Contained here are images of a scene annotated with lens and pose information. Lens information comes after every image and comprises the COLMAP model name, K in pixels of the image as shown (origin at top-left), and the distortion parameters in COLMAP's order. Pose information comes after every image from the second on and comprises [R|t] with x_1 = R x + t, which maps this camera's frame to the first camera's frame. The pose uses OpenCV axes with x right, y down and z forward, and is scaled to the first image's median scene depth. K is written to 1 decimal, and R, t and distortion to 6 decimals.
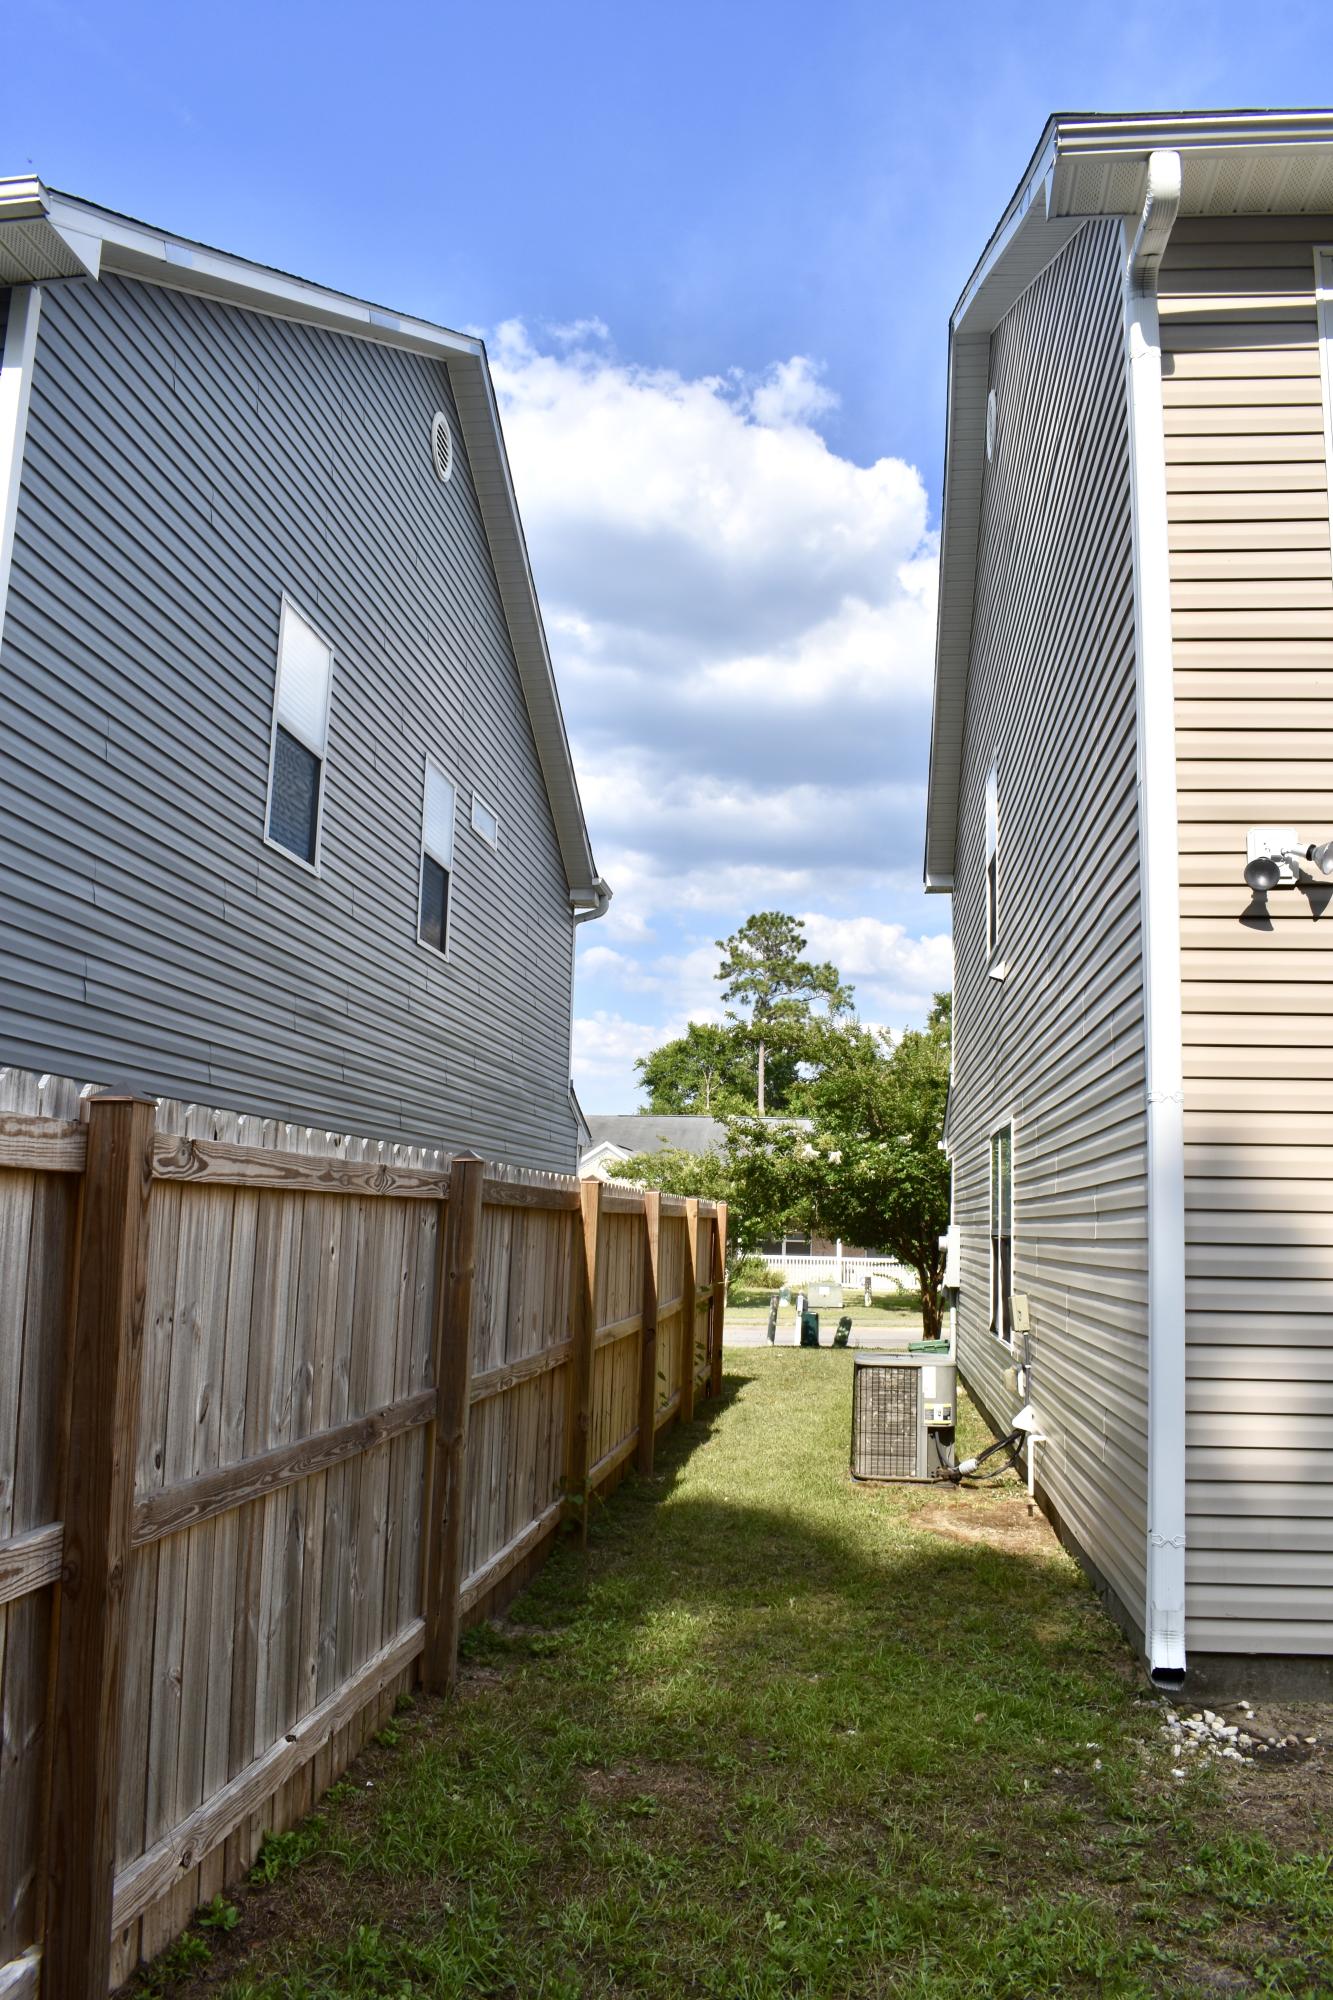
lens RADIAL K [[1563.2, 0, 671.4], [0, 1563.2, 1006.1], [0, 0, 1]] dist [-0.098307, 0.017333]
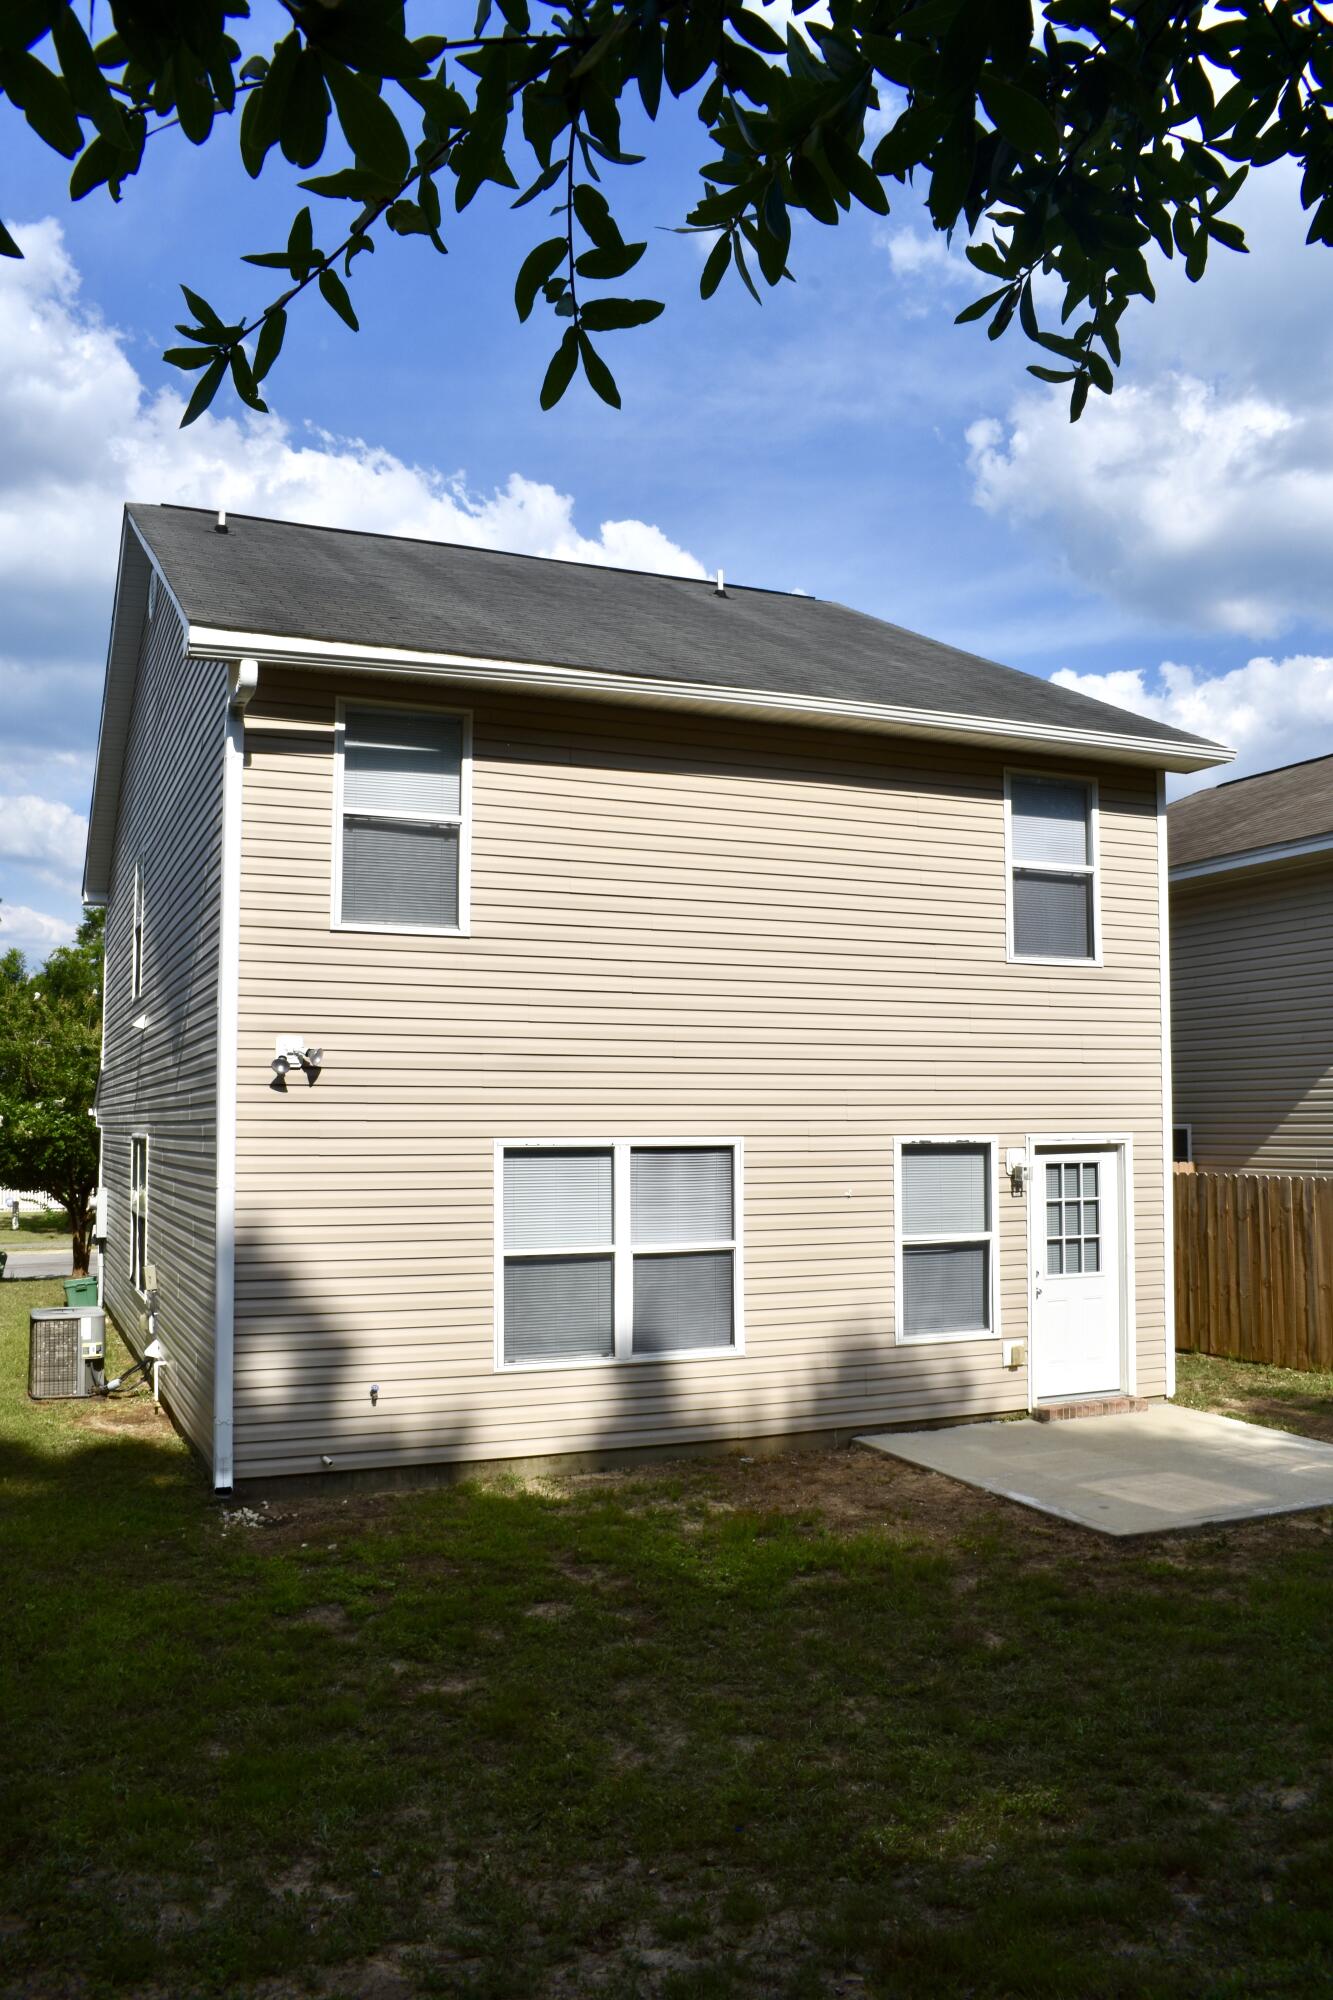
lens RADIAL K [[1563.2, 0, 659.2], [0, 1563.2, 1003.4], [0, 0, 1]] dist [-0.098307, 0.017333]
pose [[0.864506, 0.011340, 0.502495, -0.112776], [-0.044378, 0.997563, 0.053837, -0.191273], [-0.500660, -0.068842, 0.862902, -0.573435]]
